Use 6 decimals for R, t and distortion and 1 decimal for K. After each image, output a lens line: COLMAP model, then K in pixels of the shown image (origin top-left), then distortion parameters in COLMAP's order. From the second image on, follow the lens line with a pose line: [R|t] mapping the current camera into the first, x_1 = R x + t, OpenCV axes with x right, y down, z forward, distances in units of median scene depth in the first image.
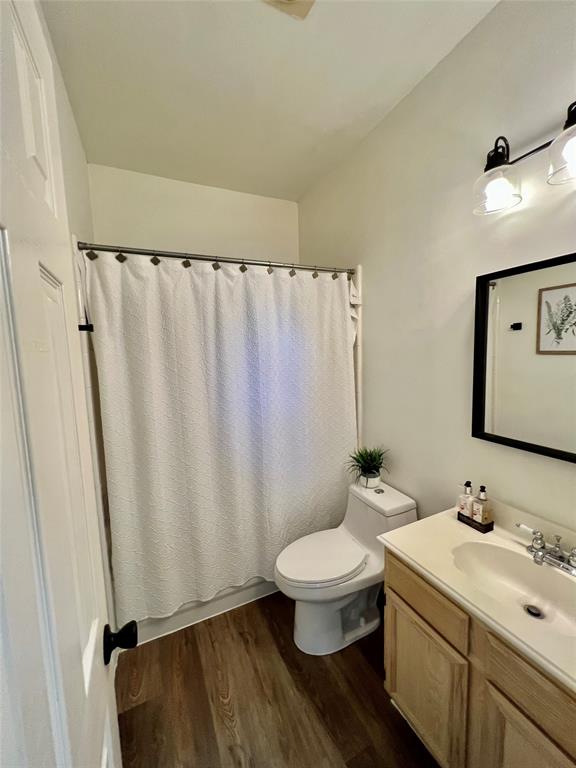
lens RADIAL K [[306.3, 0, 290.4], [0, 306.3, 381.0], [0, 0, 1]] dist [-0.000212, -0.000103]
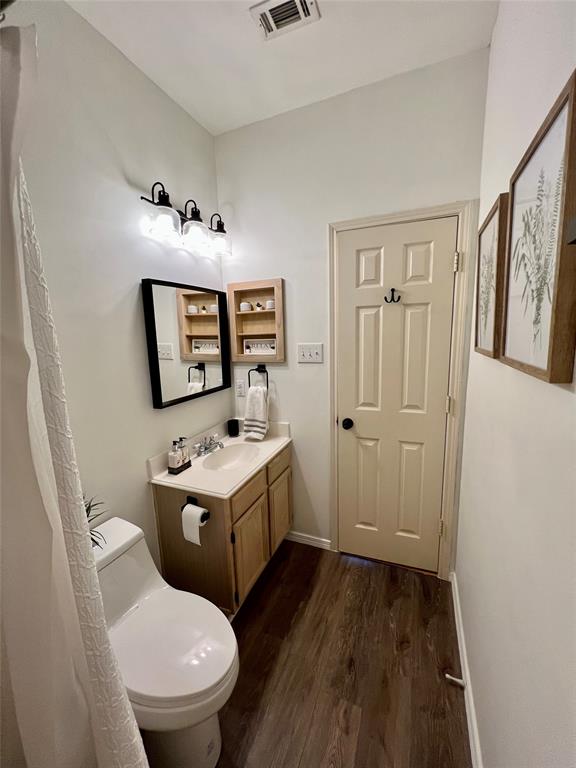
lens RADIAL K [[306.3, 0, 290.4], [0, 306.3, 381.0], [0, 0, 1]] dist [-0.000212, -0.000103]
pose [[-0.660817, -0.062750, 0.747920, -0.734134], [0.124913, 0.973406, 0.192035, -0.104985], [-0.740080, 0.220325, -0.635405, 1.500949]]
